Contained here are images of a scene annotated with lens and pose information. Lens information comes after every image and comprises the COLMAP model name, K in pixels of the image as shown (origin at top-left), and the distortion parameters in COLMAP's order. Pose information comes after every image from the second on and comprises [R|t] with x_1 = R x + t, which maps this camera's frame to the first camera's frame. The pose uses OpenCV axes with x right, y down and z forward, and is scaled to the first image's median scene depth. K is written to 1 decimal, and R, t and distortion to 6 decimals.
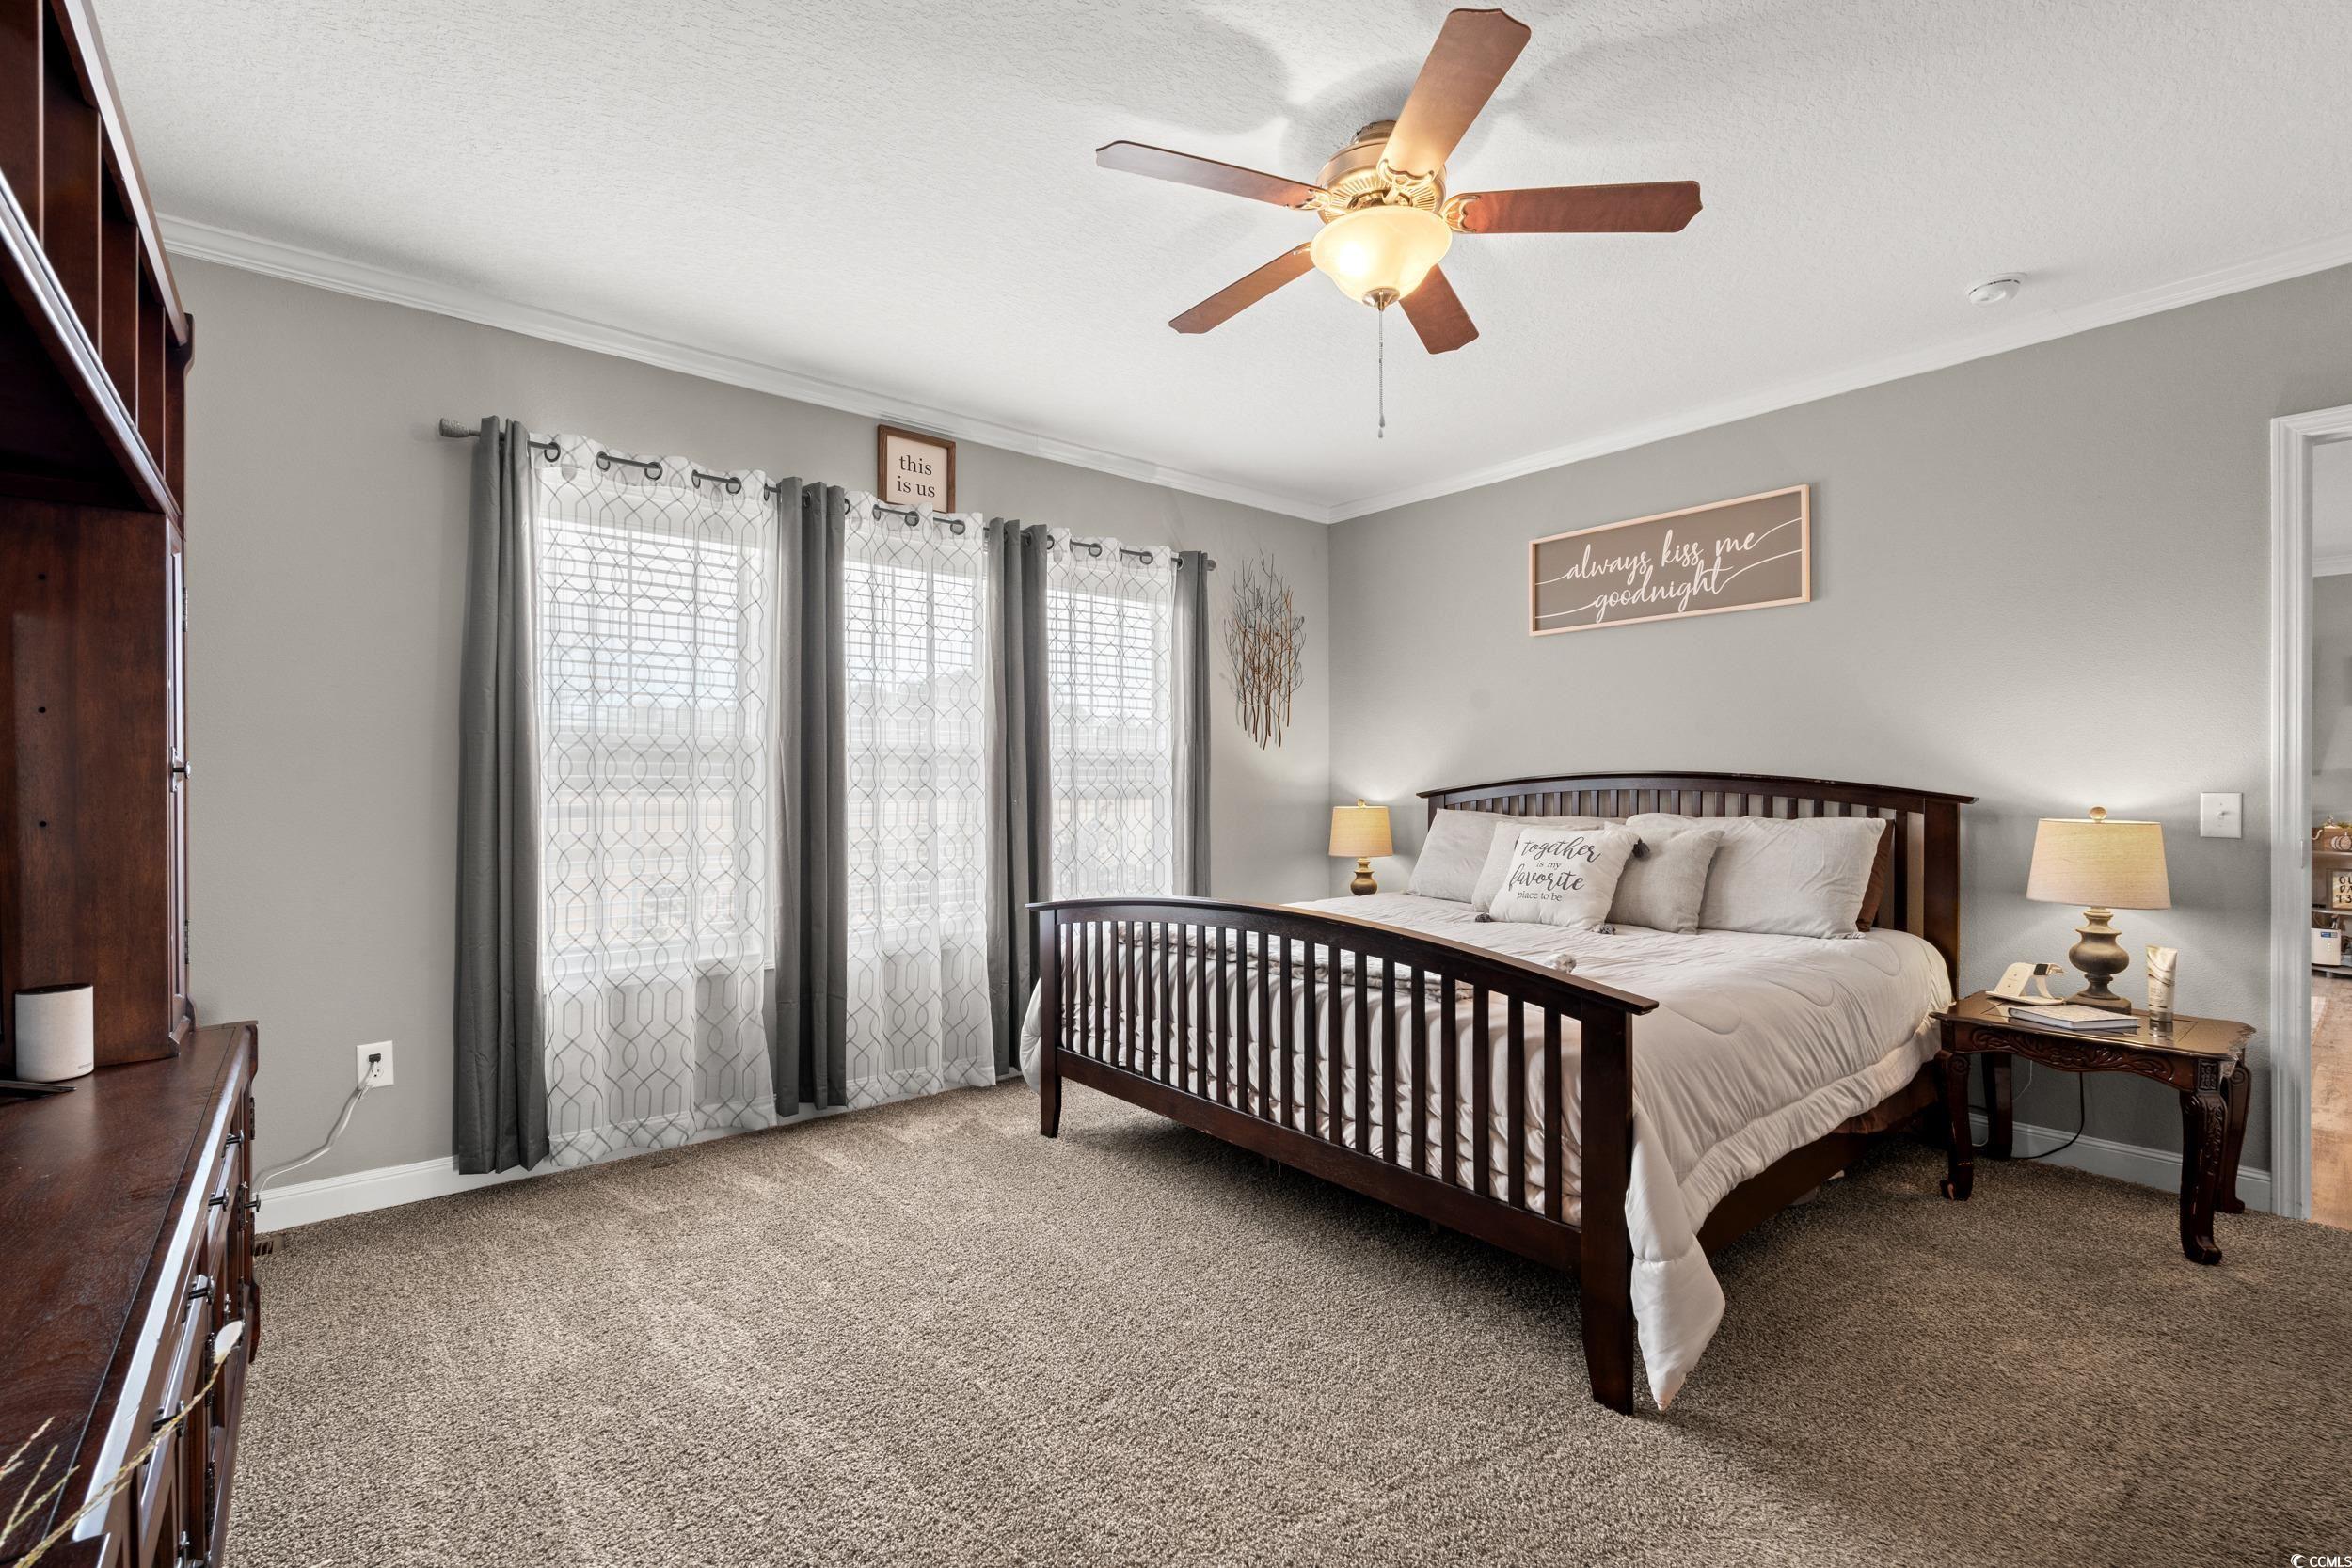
lens RADIAL K [[1040.6, 0, 1188.9], [0, 1040.6, 773.5], [0, 0, 1]] dist [0.001369, 0.000185]
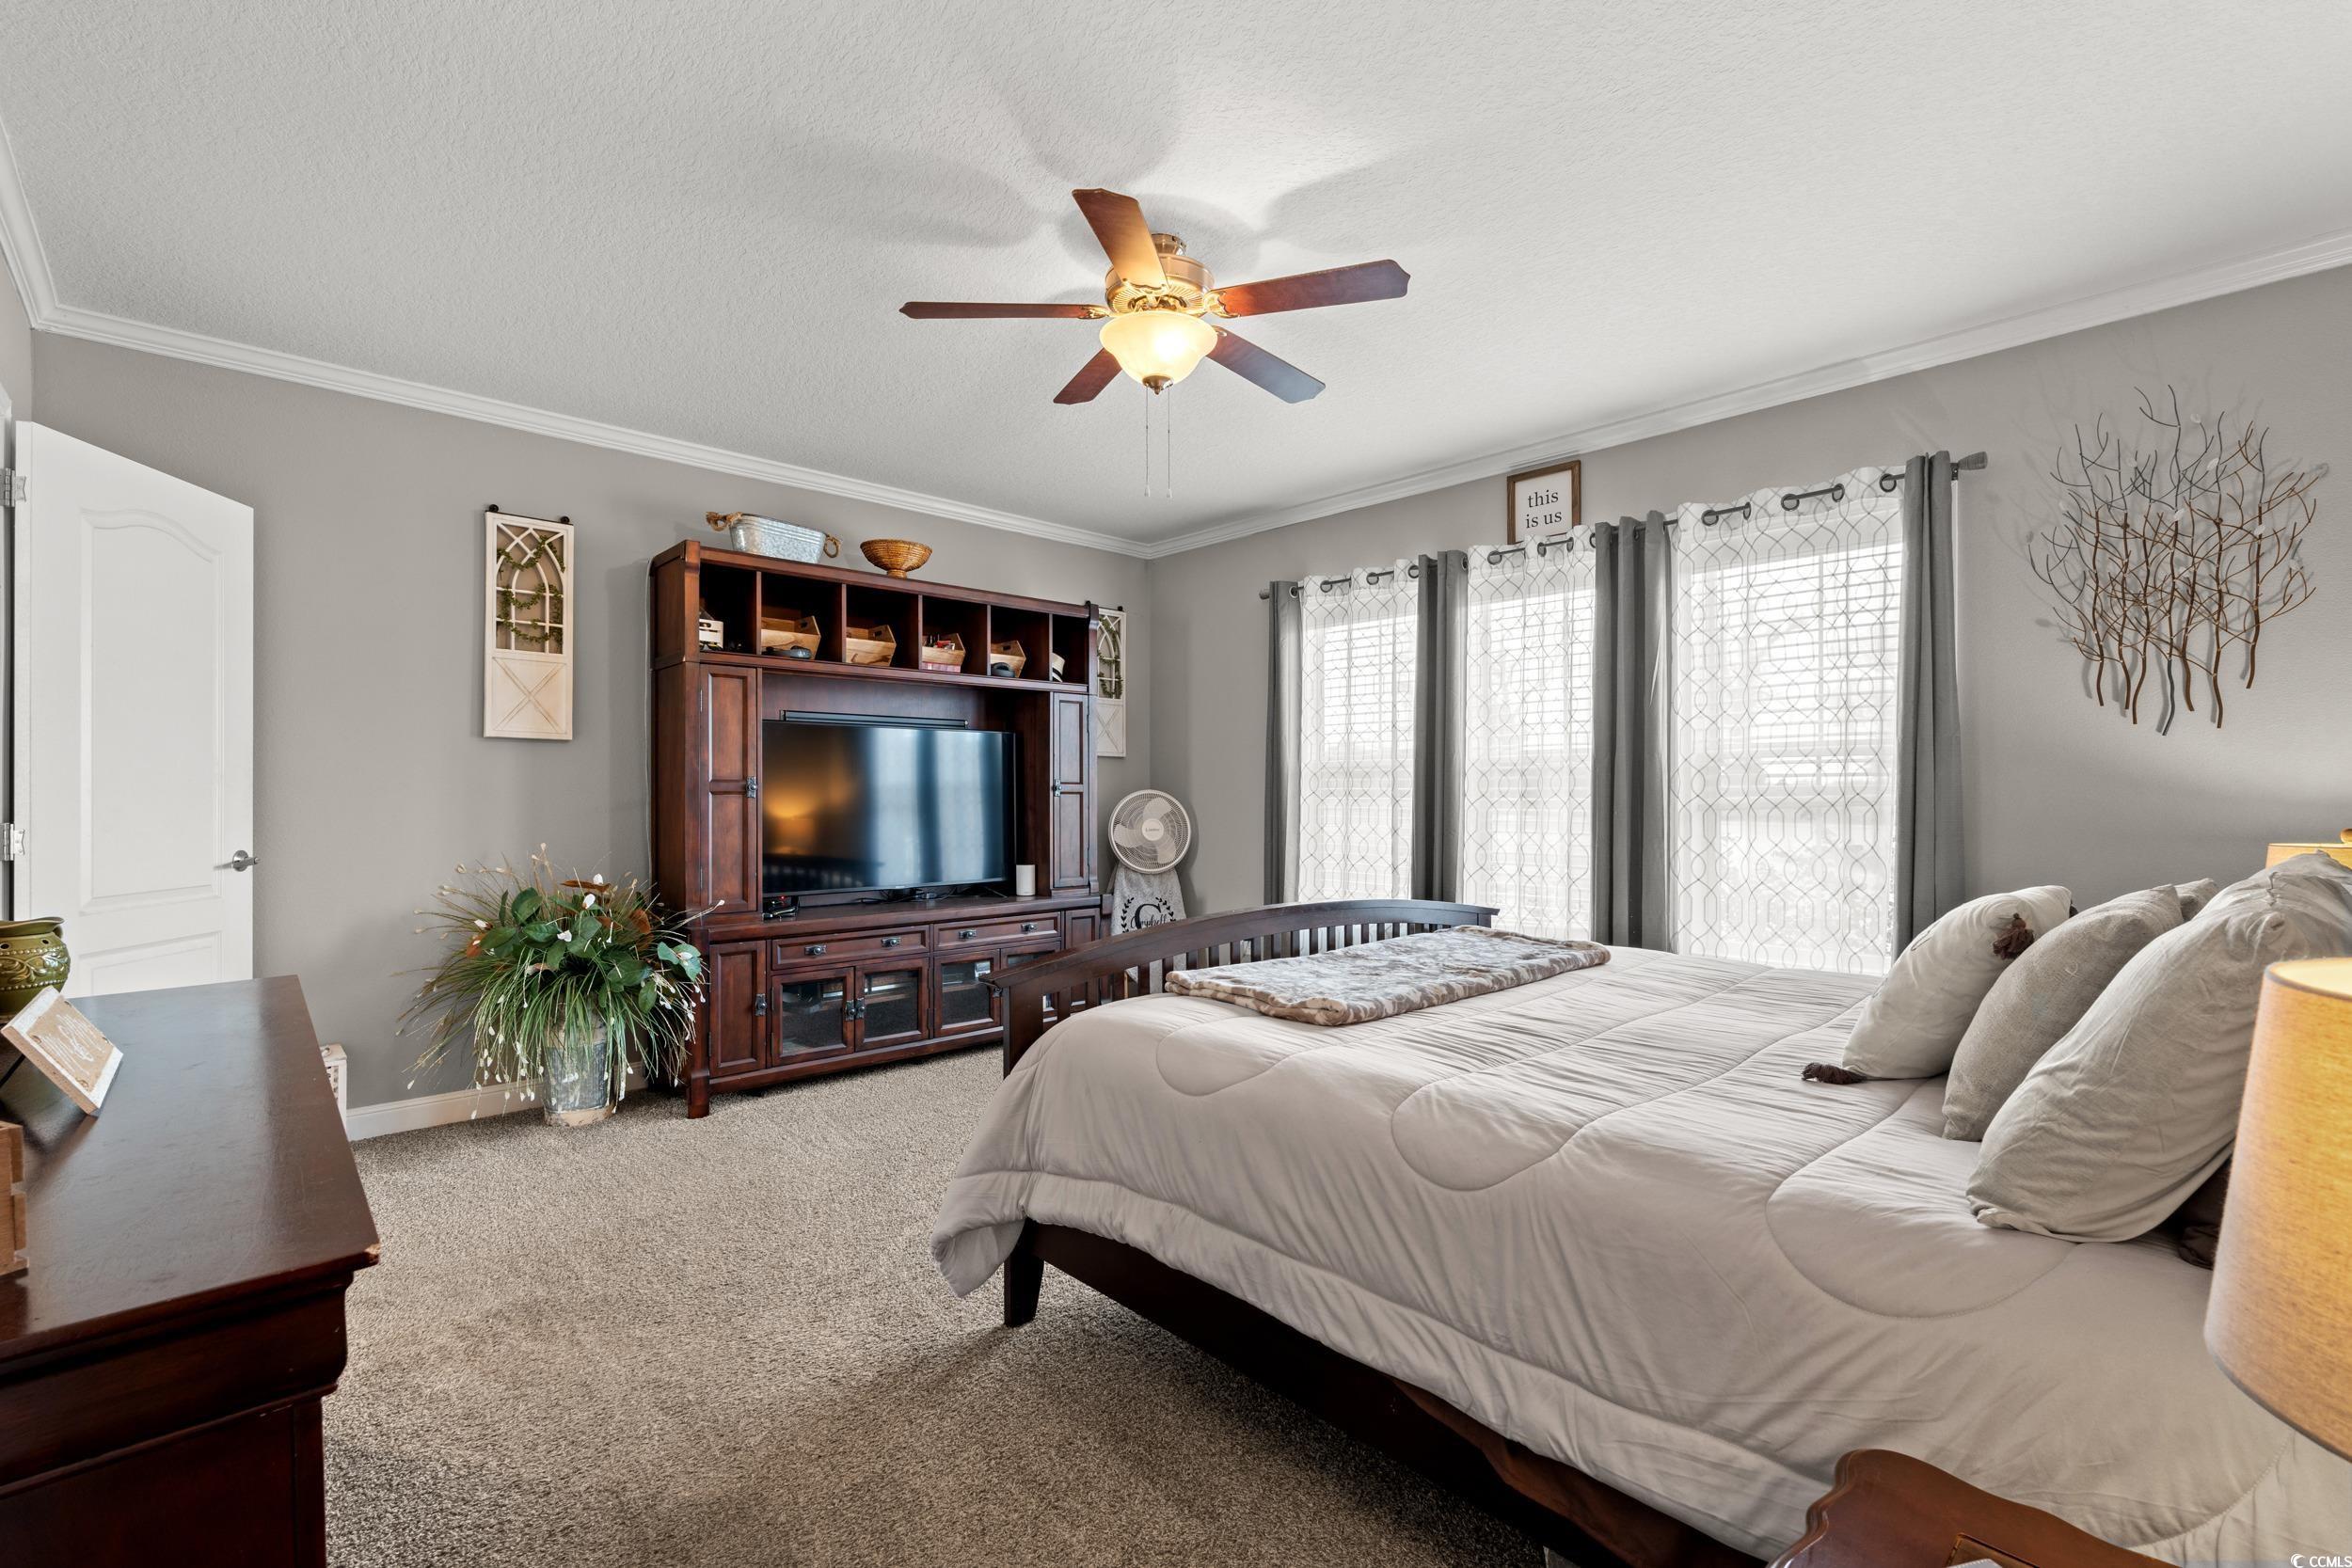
lens RADIAL K [[1040.6, 0, 1191.3], [0, 1040.6, 799.9], [0, 0, 1]] dist [0.001369, 0.000185]
pose [[0.064303, -0.005104, -0.997917, 0.725750], [-0.002576, 0.999983, -0.005280, 0.020221], [0.997927, 0.002910, 0.064289, 0.525861]]
